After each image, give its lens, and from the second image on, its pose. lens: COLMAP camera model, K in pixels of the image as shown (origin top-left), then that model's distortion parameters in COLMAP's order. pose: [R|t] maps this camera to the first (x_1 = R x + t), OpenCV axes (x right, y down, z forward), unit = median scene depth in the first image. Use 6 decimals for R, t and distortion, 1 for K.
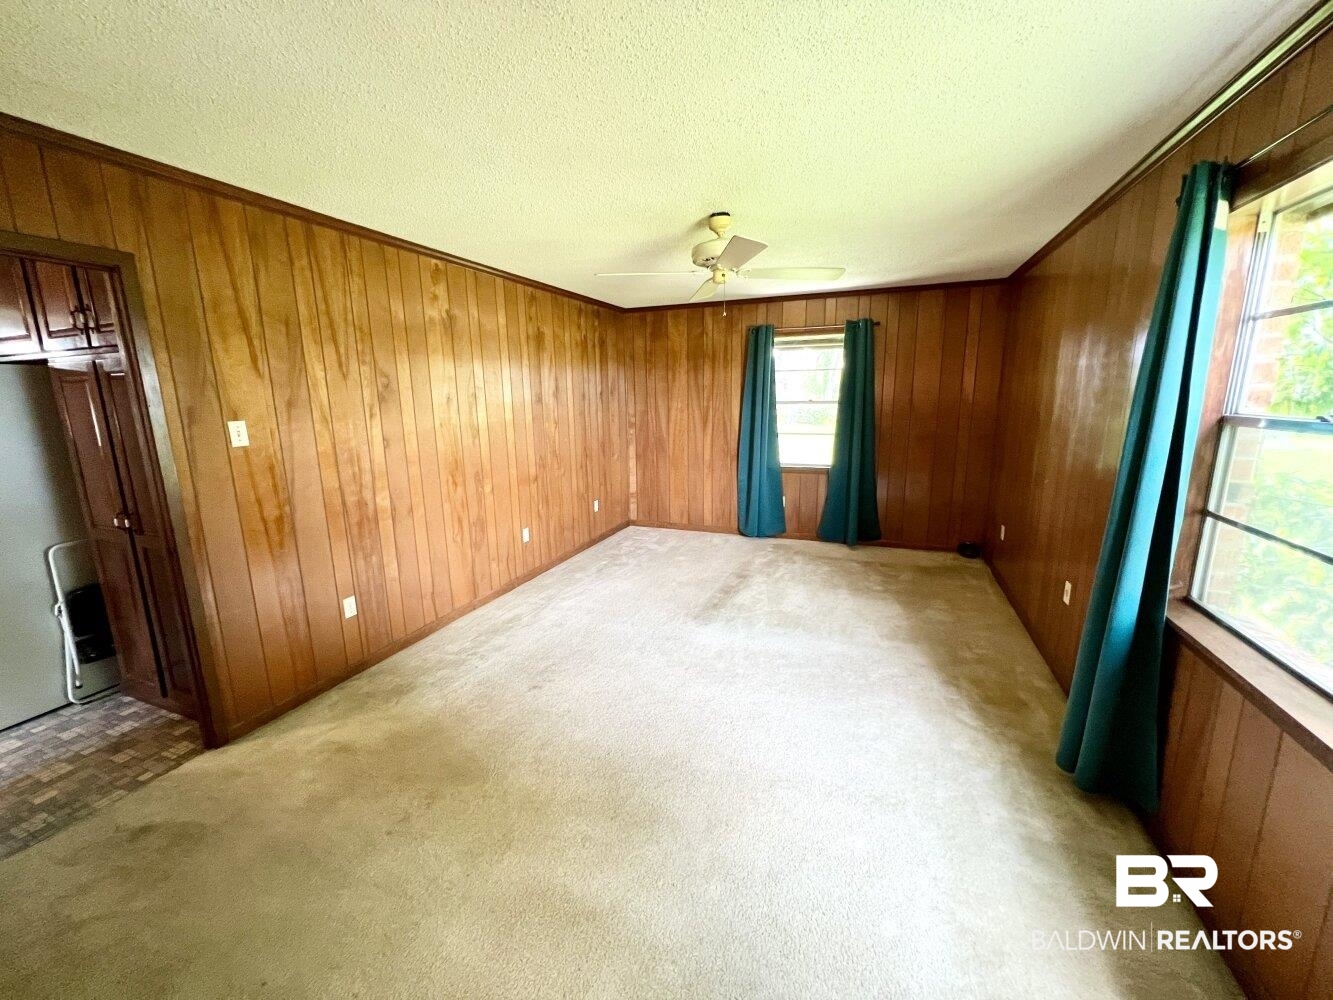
lens RADIAL K [[538.1, 0, 666.8], [0, 538.1, 500.0], [0, 0, 1]] dist [-0.000704, -0.000036]
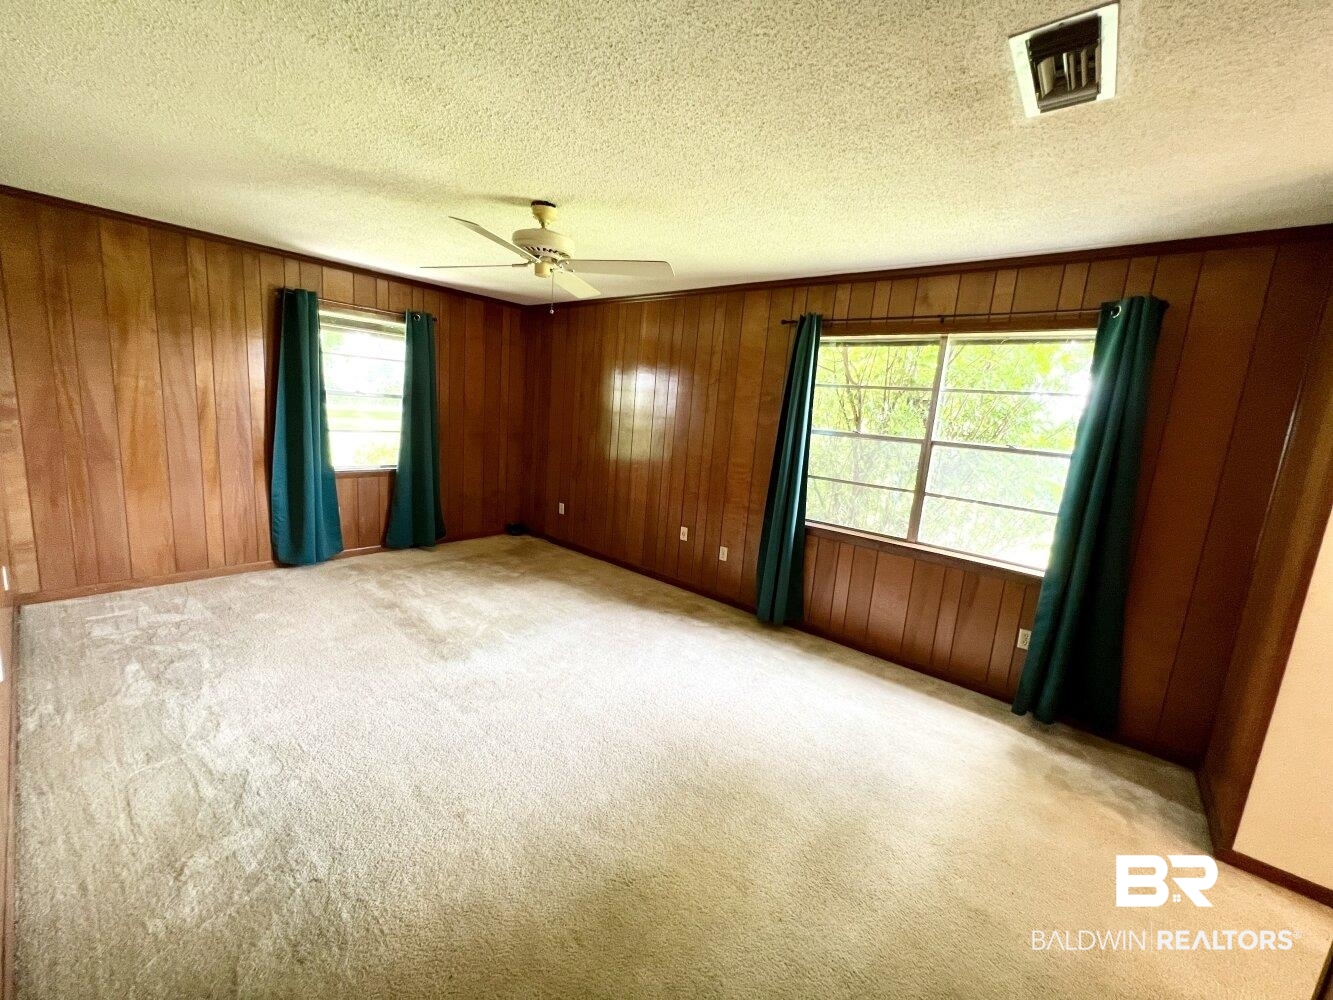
lens RADIAL K [[525.9, 0, 673.0], [0, 525.9, 497.9], [0, 0, 1]] dist [-0.001499, -0.000130]
pose [[0.319330, -0.118443, 0.940213, -0.406595], [0.104721, 0.990492, 0.089211, -0.043071], [-0.941840, 0.069972, 0.328697, 0.281537]]
